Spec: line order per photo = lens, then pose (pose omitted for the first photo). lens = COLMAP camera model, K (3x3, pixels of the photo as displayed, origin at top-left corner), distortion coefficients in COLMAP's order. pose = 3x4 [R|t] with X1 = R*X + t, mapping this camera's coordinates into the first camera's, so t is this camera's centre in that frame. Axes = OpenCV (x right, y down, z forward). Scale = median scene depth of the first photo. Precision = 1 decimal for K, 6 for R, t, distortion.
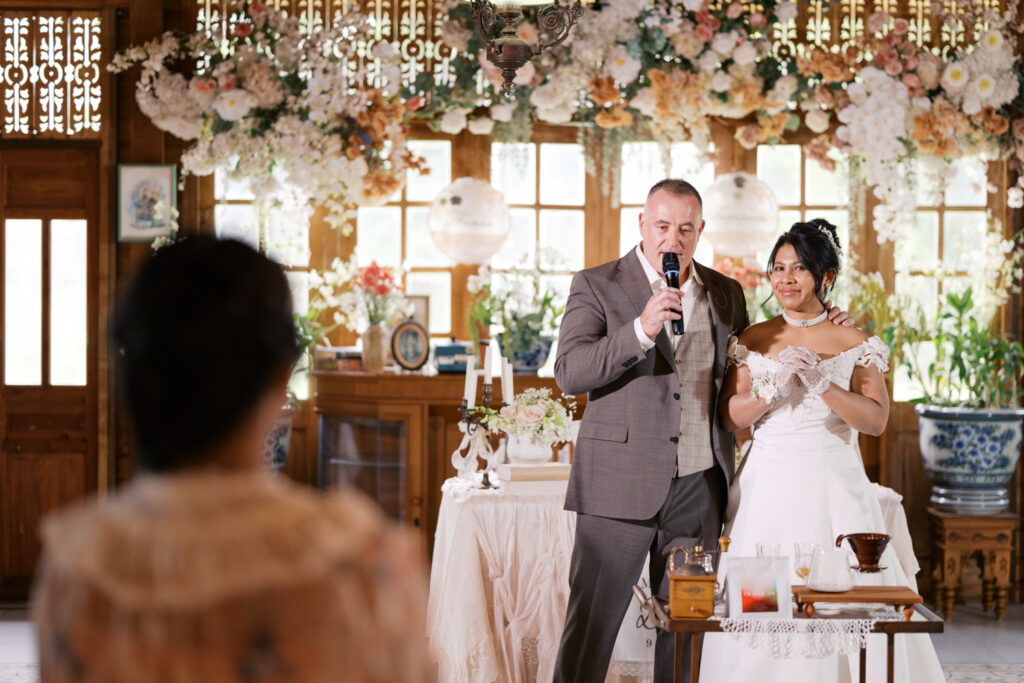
lens RADIAL K [[2468.9, 0, 512.2], [0, 2468.9, 345.7], [0, 0, 1]] dist [0.006858, 0.000000]
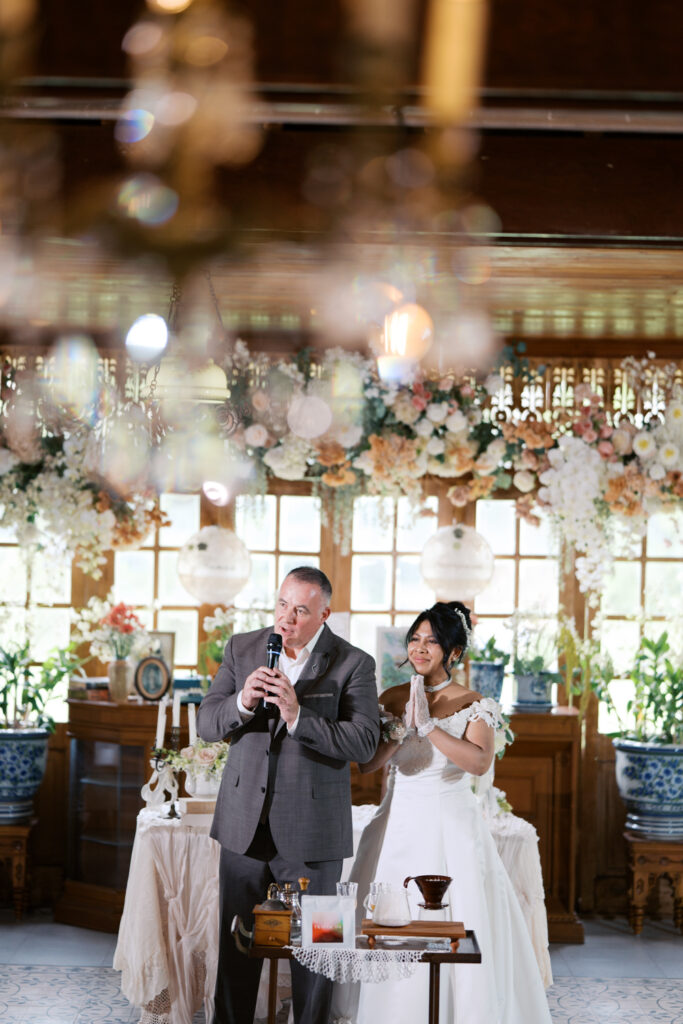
lens RADIAL K [[2468.9, 0, 332.4], [0, 2468.9, 513.5], [0, 0, 1]] dist [0.006858, 0.000000]
pose [[0.998932, 0.014511, -0.043870, 0.087521], [-0.016416, 0.998923, -0.043394, -0.027277], [0.043193, 0.044068, 0.998094, -0.114918]]
